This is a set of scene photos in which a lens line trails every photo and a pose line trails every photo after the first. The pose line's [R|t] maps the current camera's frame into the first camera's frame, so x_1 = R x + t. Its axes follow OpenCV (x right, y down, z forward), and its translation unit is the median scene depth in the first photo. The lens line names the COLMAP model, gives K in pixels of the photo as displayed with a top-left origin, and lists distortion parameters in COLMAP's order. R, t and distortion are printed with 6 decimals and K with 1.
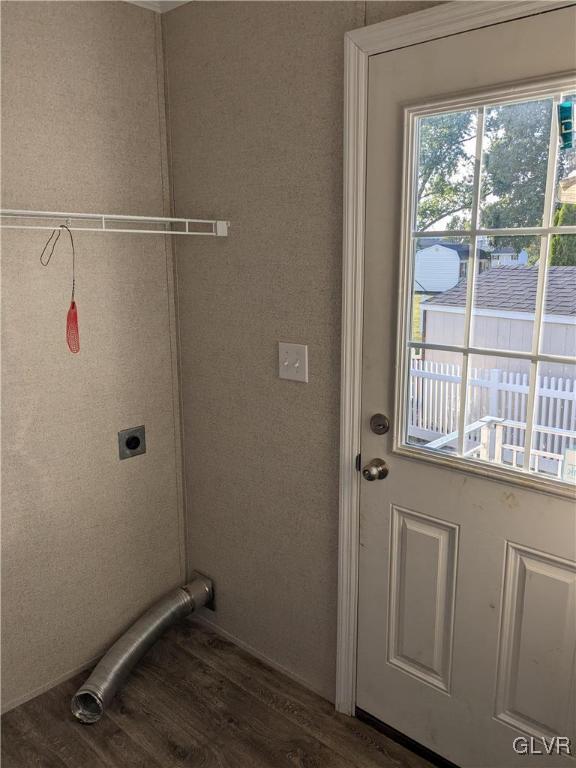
lens RADIAL K [[605.2, 0, 296.3], [0, 605.2, 384.8], [0, 0, 1]] dist [0.055118, -0.089770]
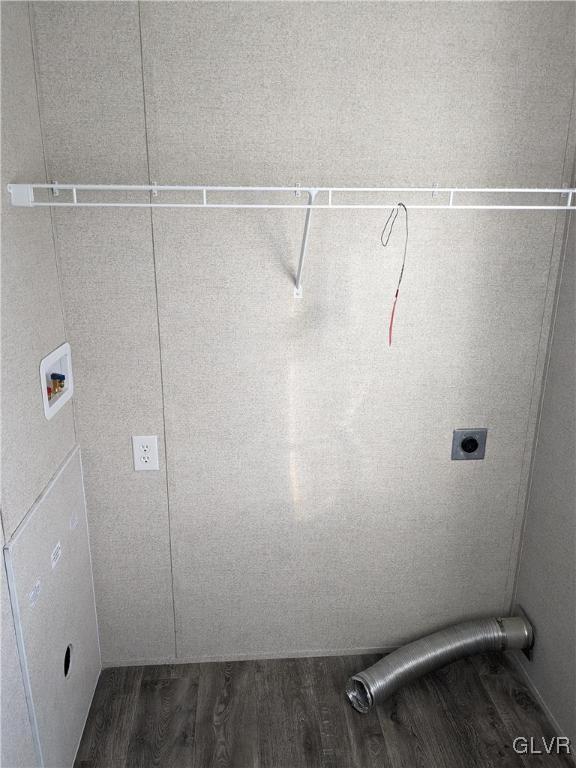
lens RADIAL K [[605.2, 0, 281.8], [0, 605.2, 389.8], [0, 0, 1]] dist [0.055118, -0.089770]
pose [[0.725162, 0.212228, -0.655057, 0.100381], [-0.152110, 0.977189, 0.148205, -0.076295], [0.671568, -0.007832, 0.740902, 0.167934]]
